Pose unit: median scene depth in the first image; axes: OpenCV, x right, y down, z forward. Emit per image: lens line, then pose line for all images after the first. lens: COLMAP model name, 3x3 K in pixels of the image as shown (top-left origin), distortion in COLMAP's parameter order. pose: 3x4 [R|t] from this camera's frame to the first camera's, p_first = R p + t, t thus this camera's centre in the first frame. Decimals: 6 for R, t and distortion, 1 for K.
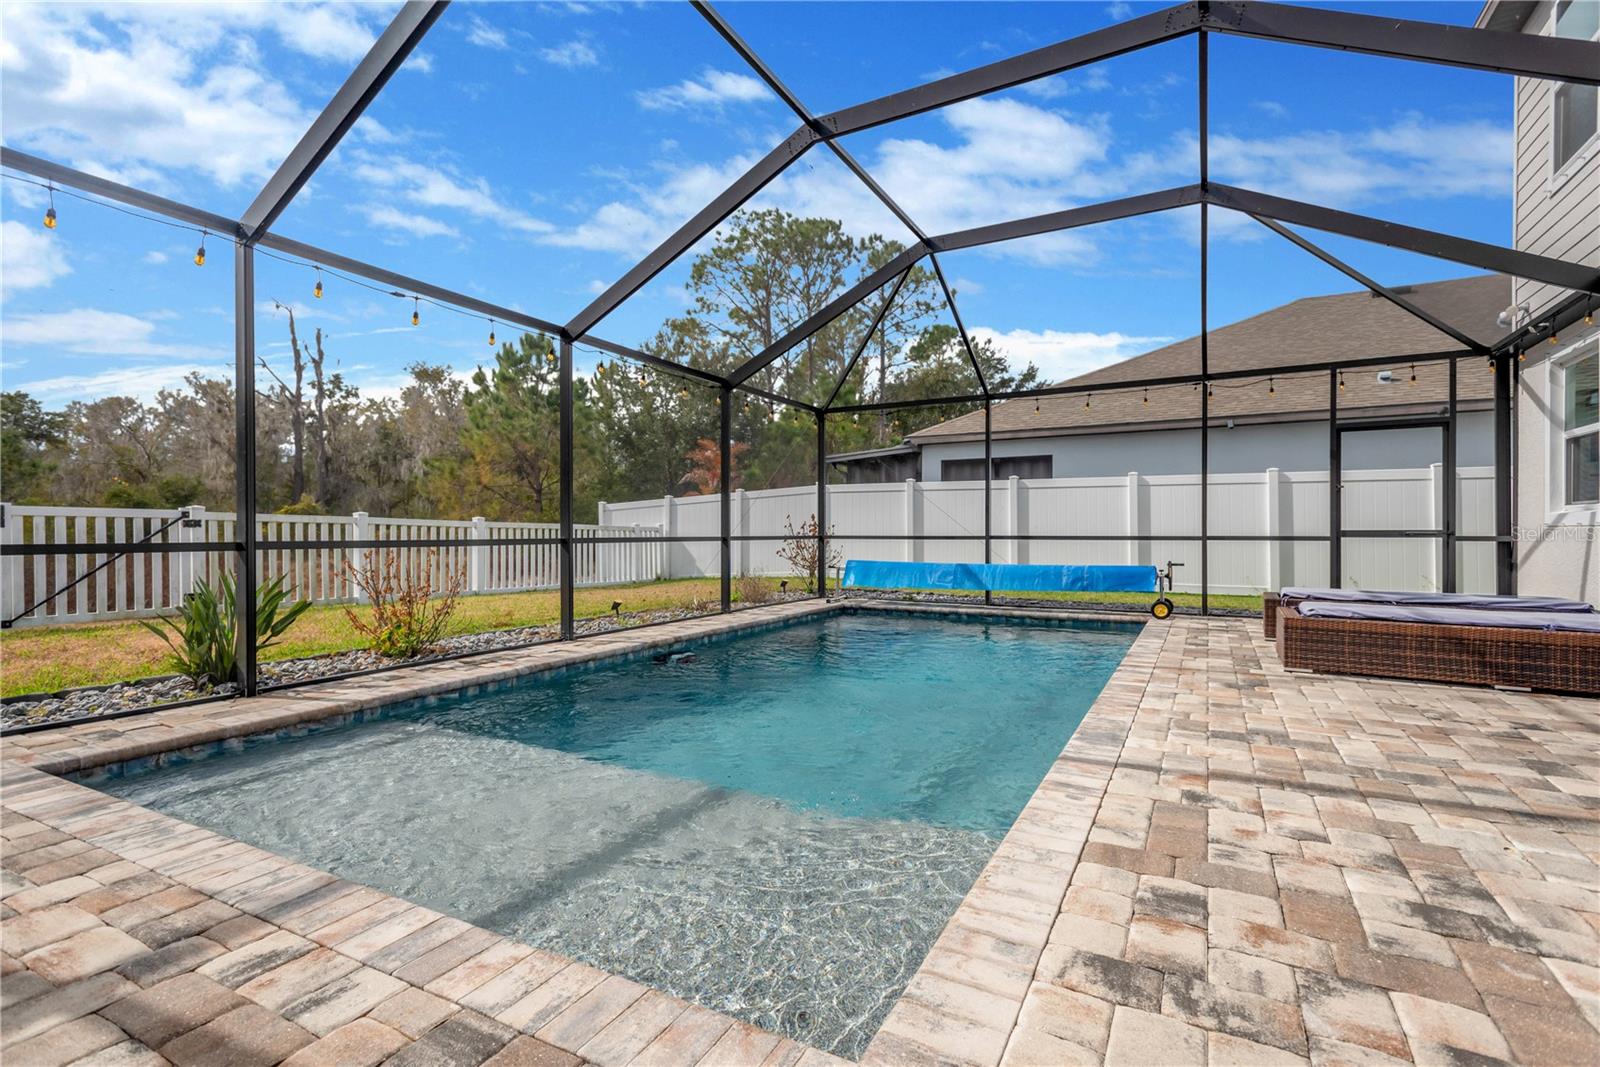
lens RADIAL K [[750.9, 0, 800.0], [0, 750.9, 533.5], [0, 0, 1]] dist [0.016906, -0.005939]
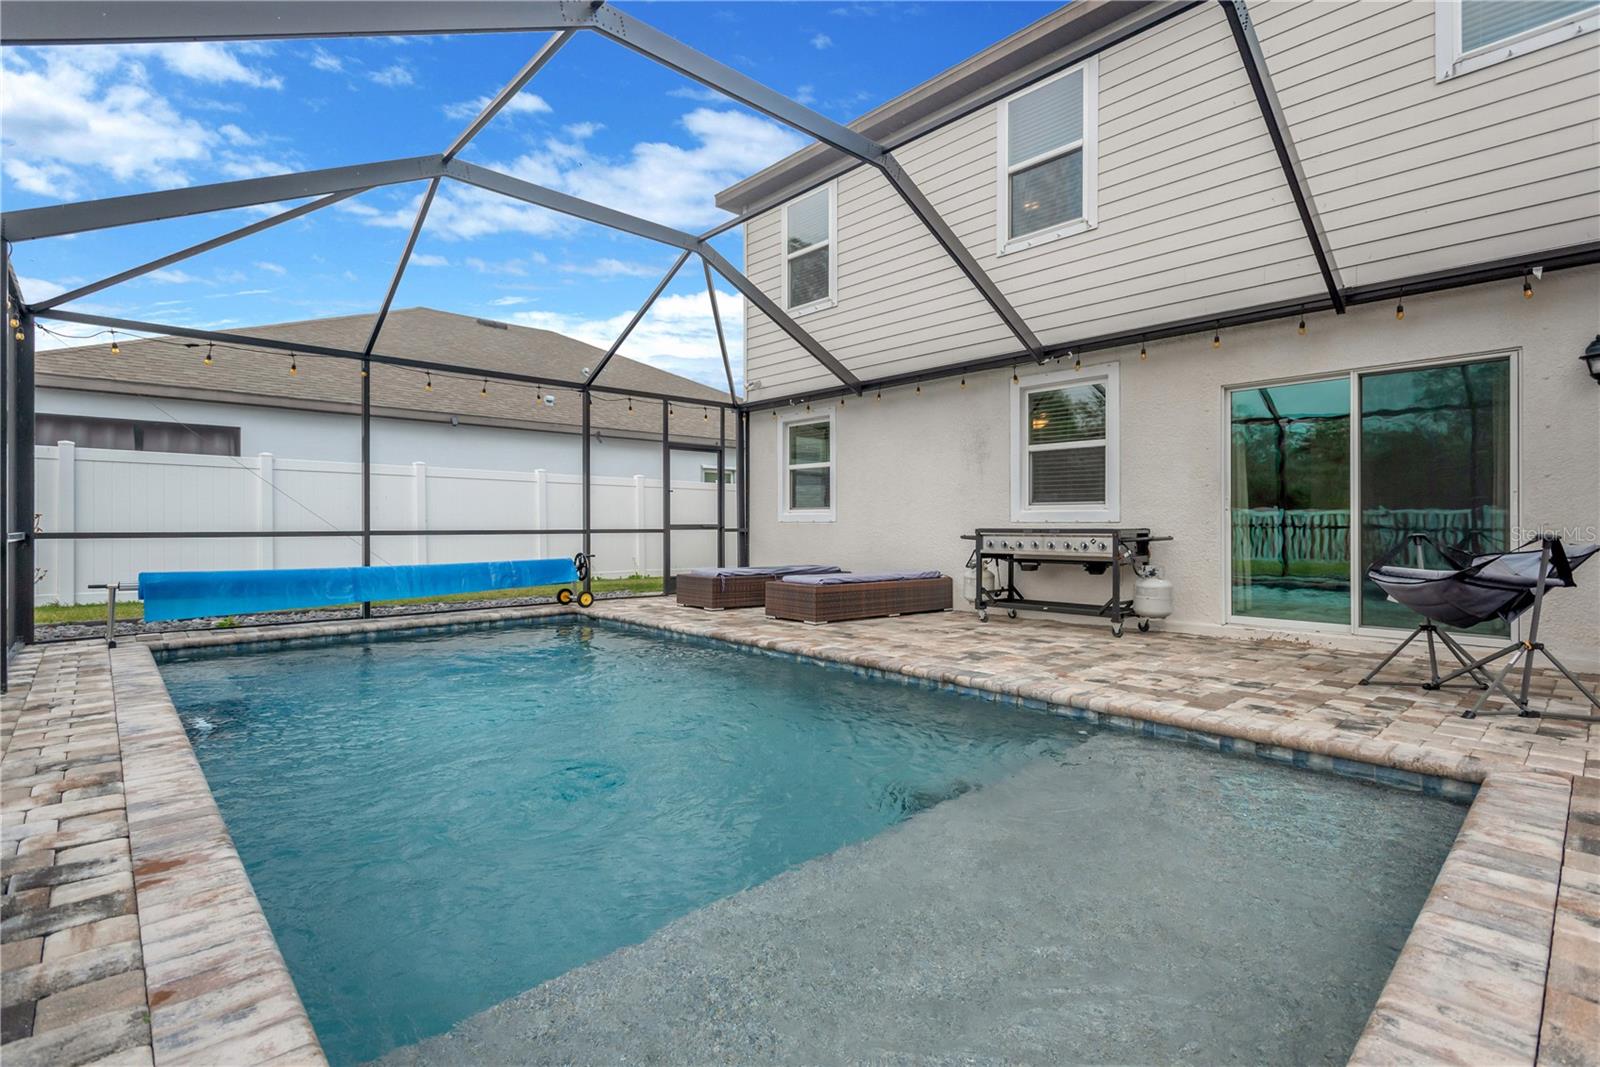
lens RADIAL K [[750.9, 0, 800.0], [0, 750.9, 533.5], [0, 0, 1]] dist [0.016906, -0.005939]
pose [[0.315510, -0.011935, 0.948847, -0.449885], [0.000755, 0.999924, 0.012326, -0.004507], [-0.948922, -0.003173, 0.315495, 0.375895]]
